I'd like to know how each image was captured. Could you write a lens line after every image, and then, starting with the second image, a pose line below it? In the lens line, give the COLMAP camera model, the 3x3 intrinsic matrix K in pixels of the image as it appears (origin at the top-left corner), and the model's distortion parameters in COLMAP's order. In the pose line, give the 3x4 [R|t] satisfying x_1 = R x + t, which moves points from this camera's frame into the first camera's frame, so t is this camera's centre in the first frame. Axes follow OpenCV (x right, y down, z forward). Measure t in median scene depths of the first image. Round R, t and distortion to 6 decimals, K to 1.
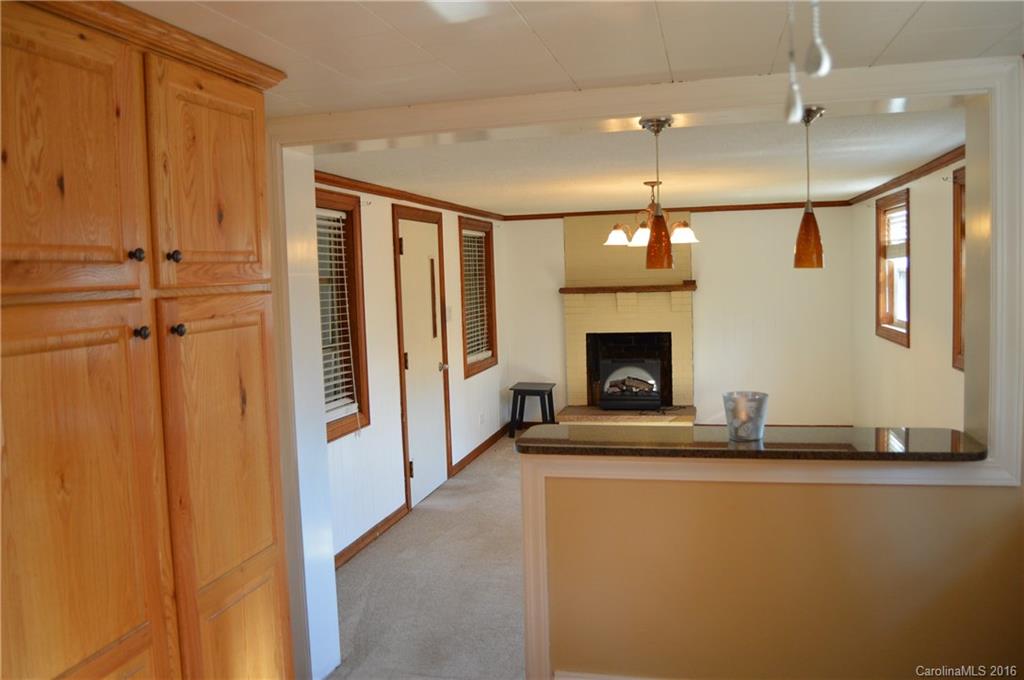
lens RADIAL K [[815.8, 0, 515.6], [0, 815.8, 337.5], [0, 0, 1]] dist [-0.095300, 0.040289]
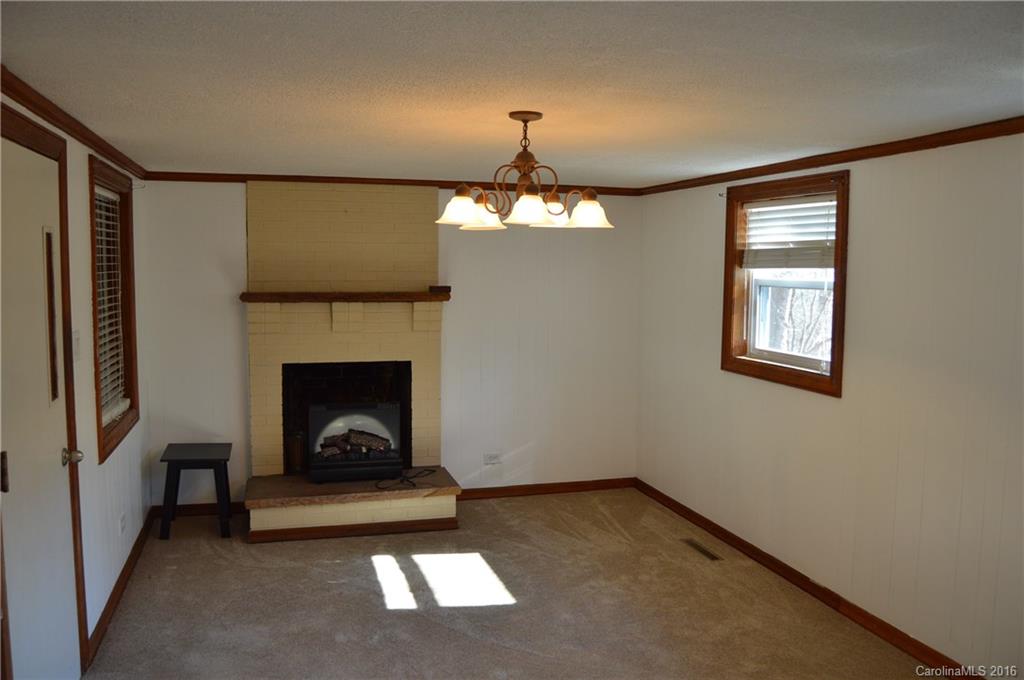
lens RADIAL K [[815.8, 0, 515.6], [0, 815.8, 337.5], [0, 0, 1]] dist [-0.095300, 0.040289]
pose [[0.866493, -0.002281, 0.499184, -0.075885], [0.000455, 0.999993, 0.003780, -0.029489], [-0.499189, -0.003048, 0.866488, 0.365256]]
